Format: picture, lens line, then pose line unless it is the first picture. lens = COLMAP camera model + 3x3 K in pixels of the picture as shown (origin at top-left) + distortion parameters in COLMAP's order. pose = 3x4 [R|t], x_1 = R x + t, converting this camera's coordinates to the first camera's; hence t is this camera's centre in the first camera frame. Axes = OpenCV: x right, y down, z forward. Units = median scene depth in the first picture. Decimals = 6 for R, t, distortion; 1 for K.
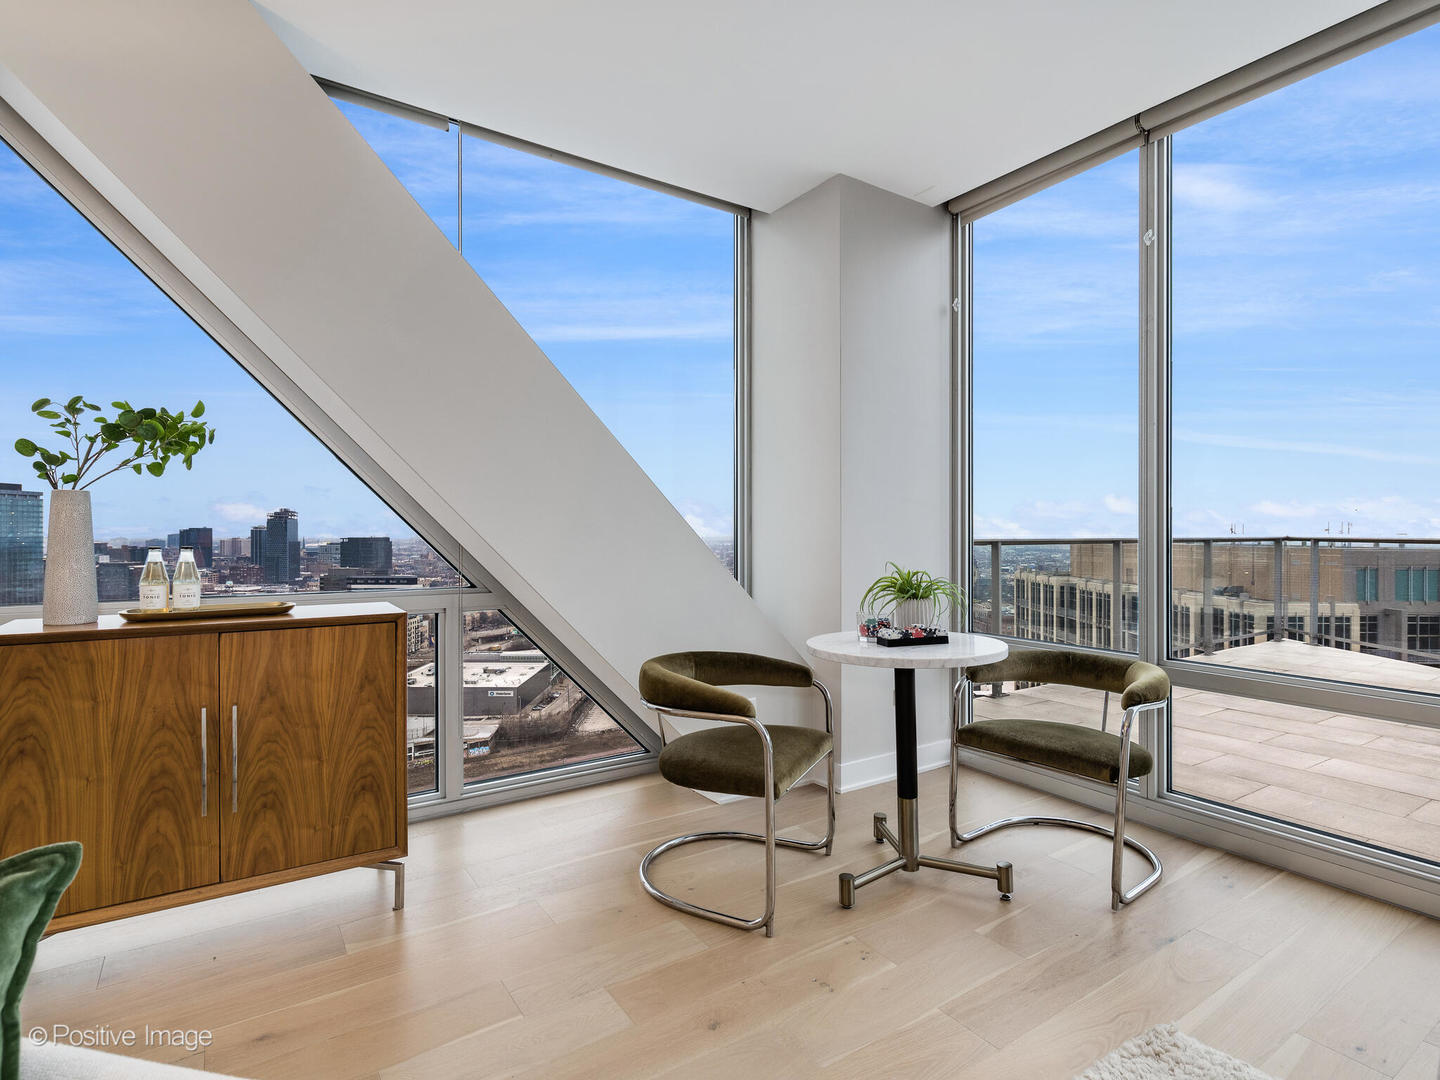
lens RADIAL K [[729.4, 0, 722.6], [0, 729.4, 540.4], [0, 0, 1]] dist [0.009892, 0.000253]
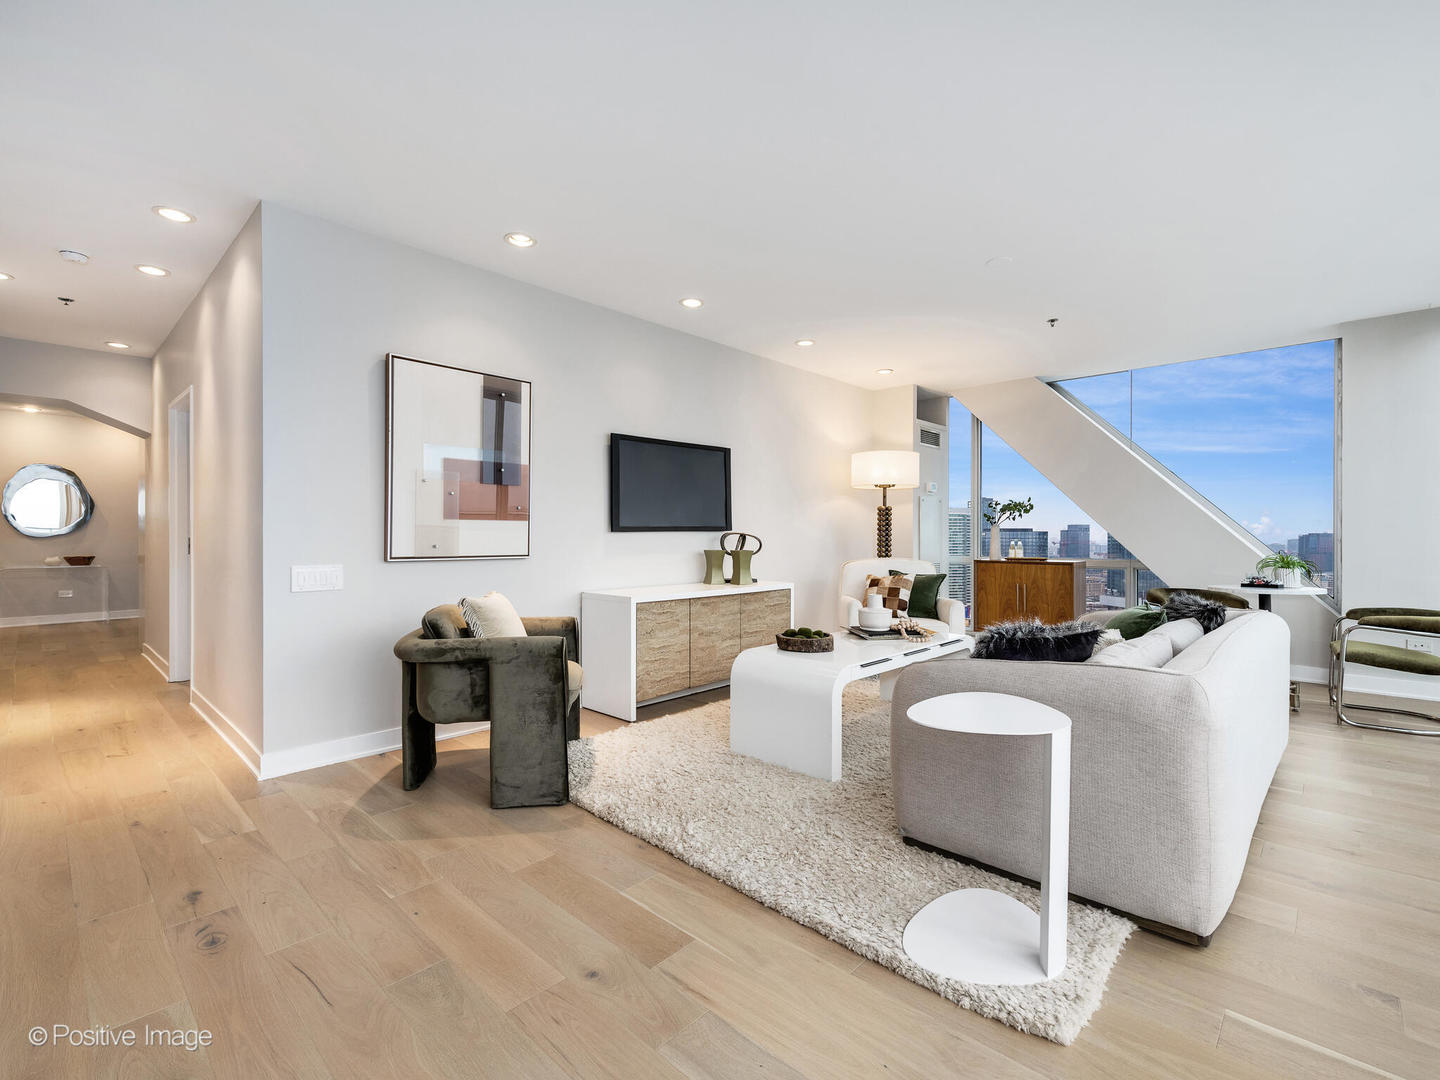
lens RADIAL K [[644.4, 0, 696.3], [0, 644.4, 538.3], [0, 0, 1]] dist [0.016341, -0.003754]
pose [[0.181801, 0.000281, -0.983335, 1.752518], [-0.012053, 0.999925, -0.001943, 0.021072], [0.983261, 0.012206, 0.181791, -0.943289]]
